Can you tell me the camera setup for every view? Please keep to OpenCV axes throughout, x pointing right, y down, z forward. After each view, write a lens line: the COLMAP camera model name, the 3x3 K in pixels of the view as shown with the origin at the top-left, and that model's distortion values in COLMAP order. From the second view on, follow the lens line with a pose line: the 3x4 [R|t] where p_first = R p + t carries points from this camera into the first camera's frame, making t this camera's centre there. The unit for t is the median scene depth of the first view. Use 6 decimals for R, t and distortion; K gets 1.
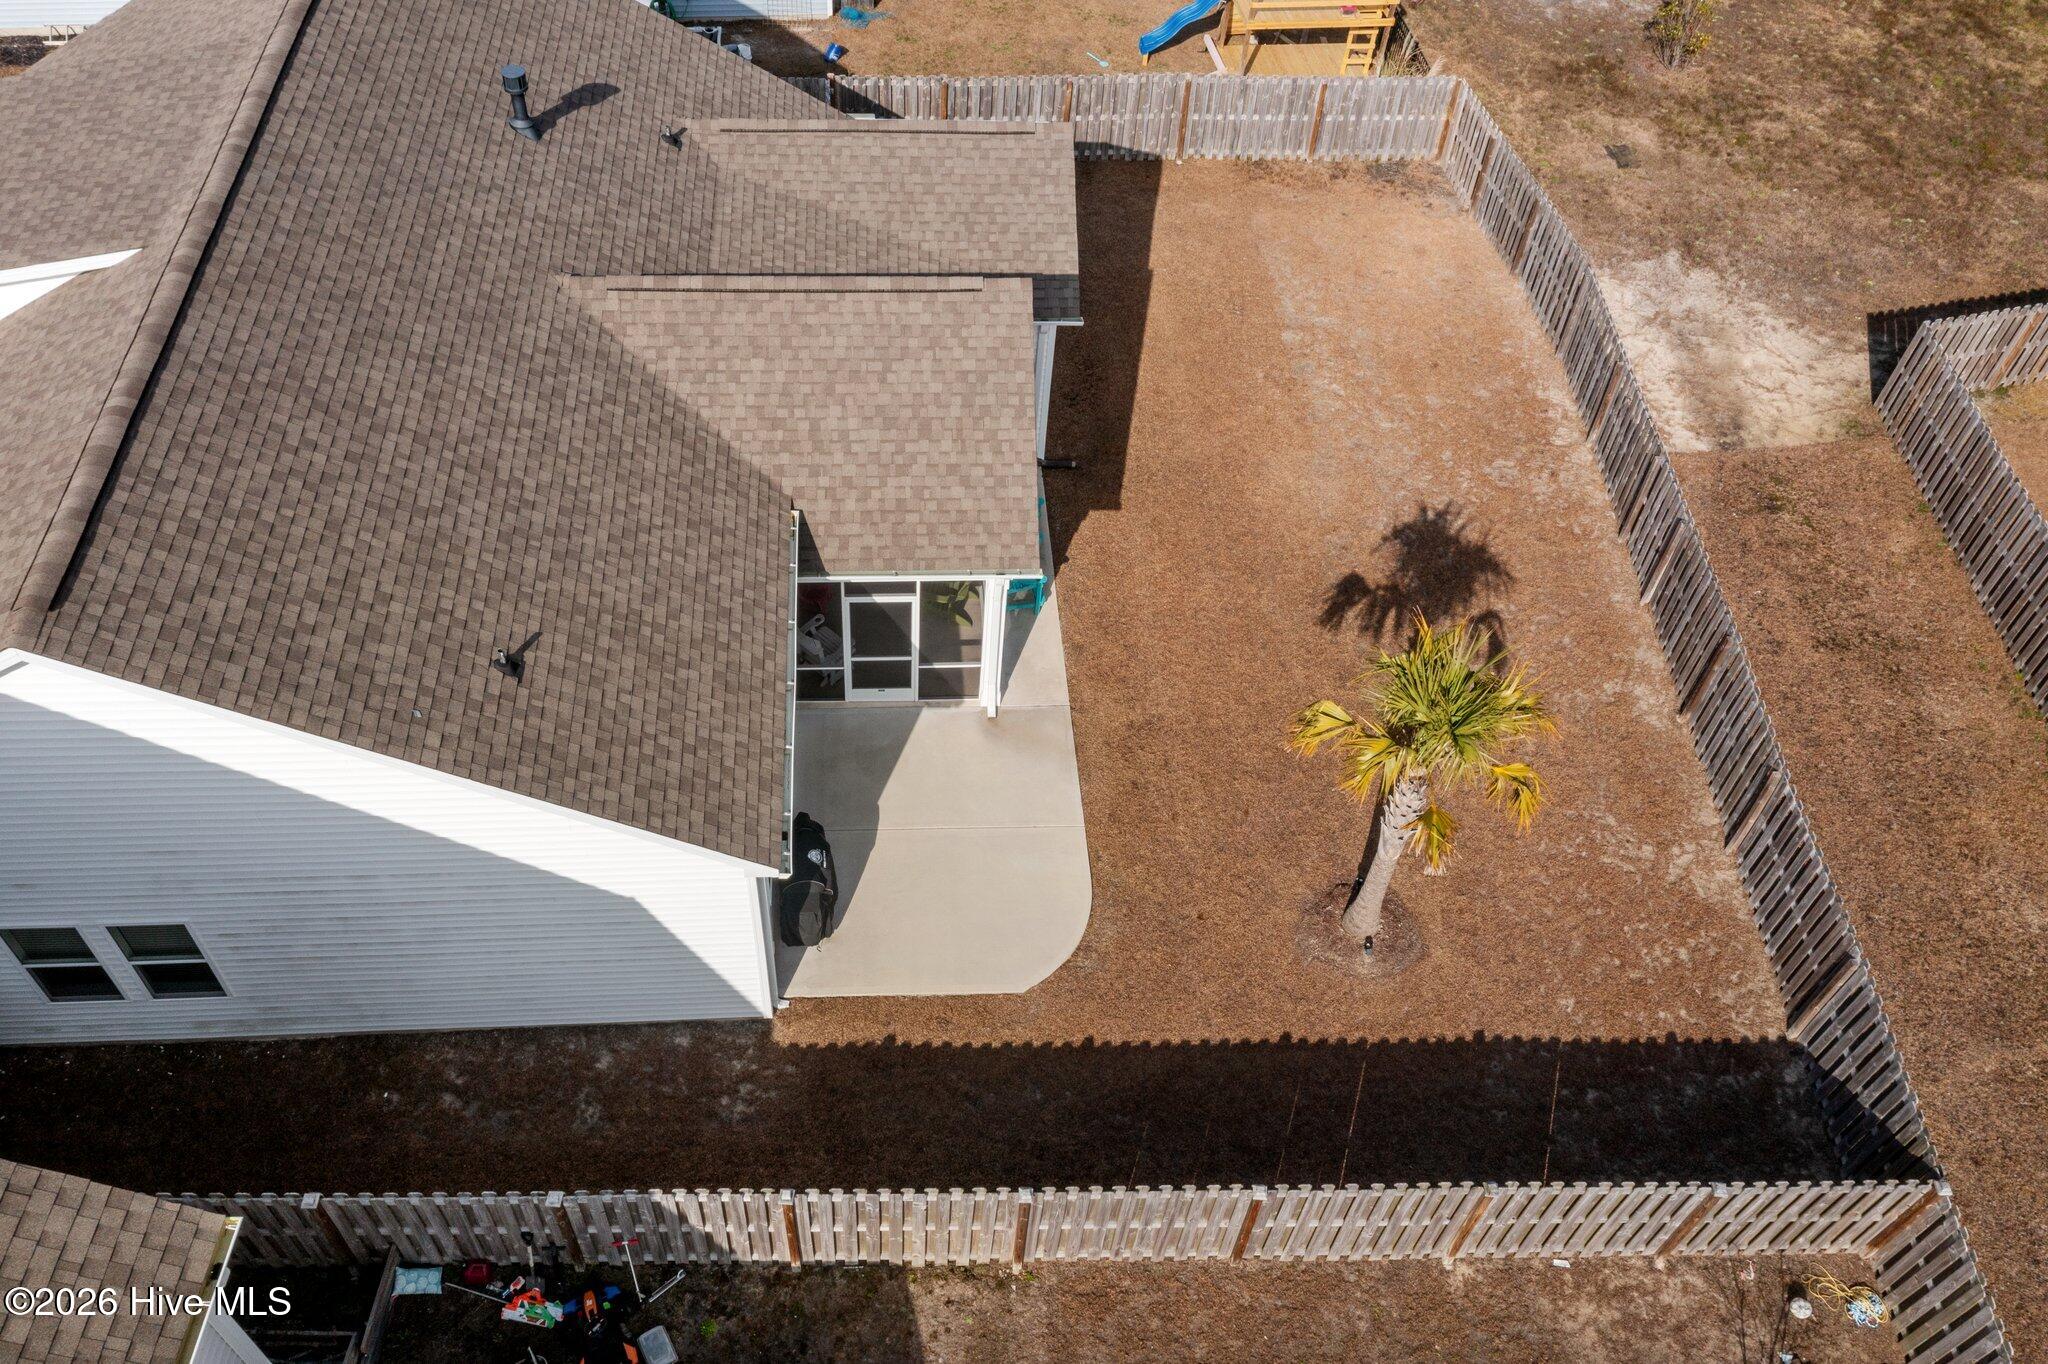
lens RADIAL K [[1618.7, 0, 1014.3], [0, 1618.7, 680.4], [0, 0, 1]] dist [-0.005125, 0.005085]
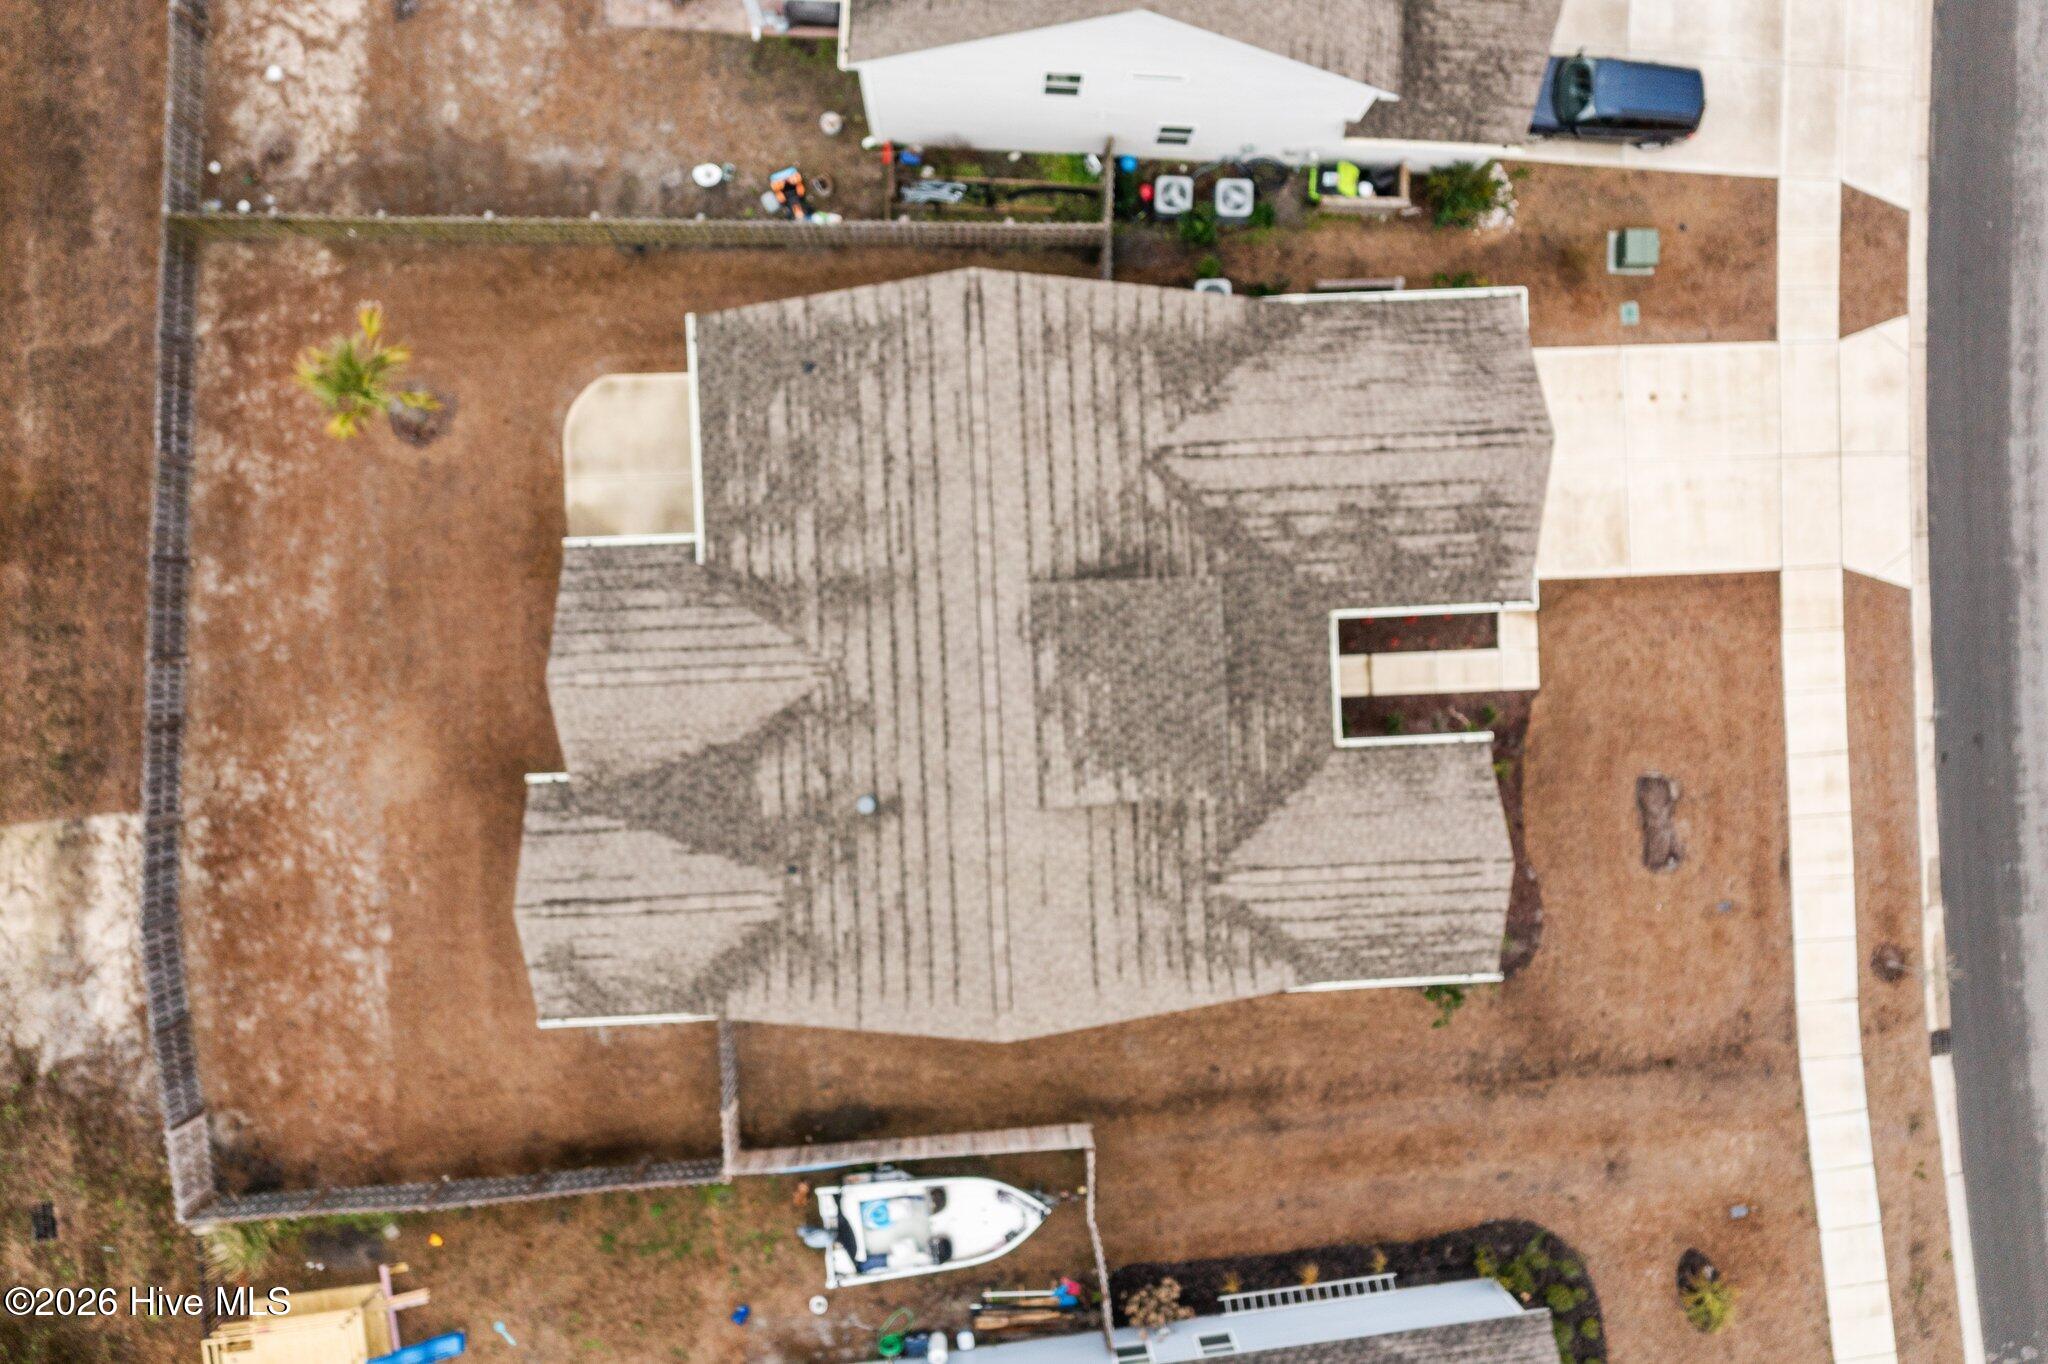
lens RADIAL K [[1660.8, 0, 1023.7], [0, 1660.8, 688.1], [0, 0, 1]] dist [-0.002334, 0.009689]
pose [[-0.995493, -0.032754, -0.088995, -0.335855], [-0.032068, -0.766900, 0.640965, -1.409693], [-0.089244, 0.640931, 0.762393, -0.331139]]
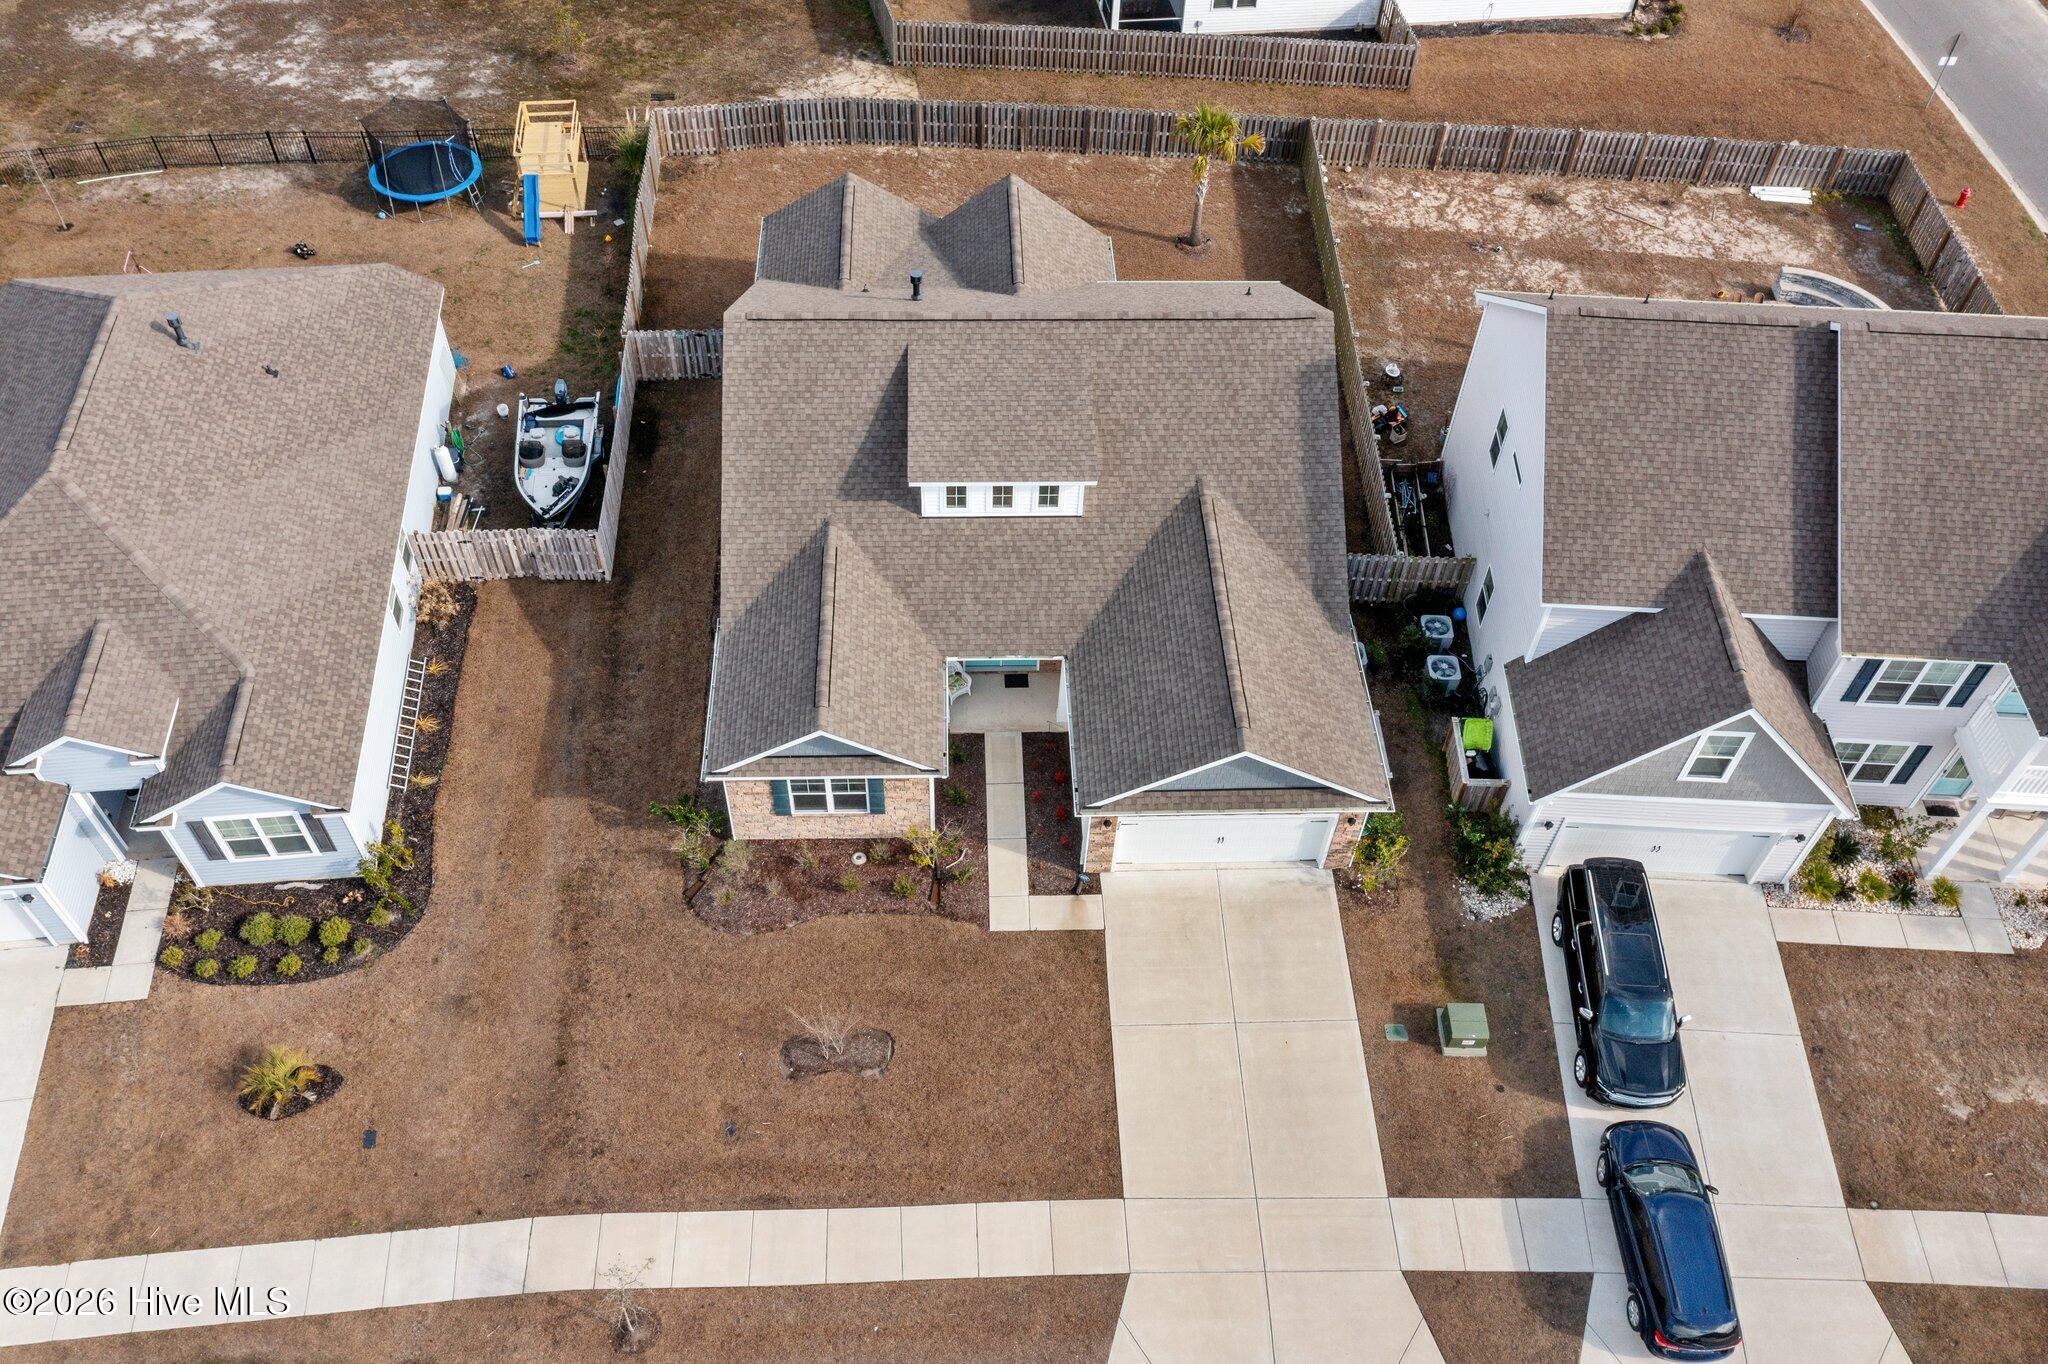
lens RADIAL K [[1637.3, 0, 1011.1], [0, 1637.3, 679.9], [0, 0, 1]] dist [-0.002742, 0.012561]
pose [[0.043892, -0.798427, 0.600490, -2.085861], [0.741476, 0.428864, 0.516032, -1.211306], [-0.669543, 0.422599, 0.610838, -0.137514]]
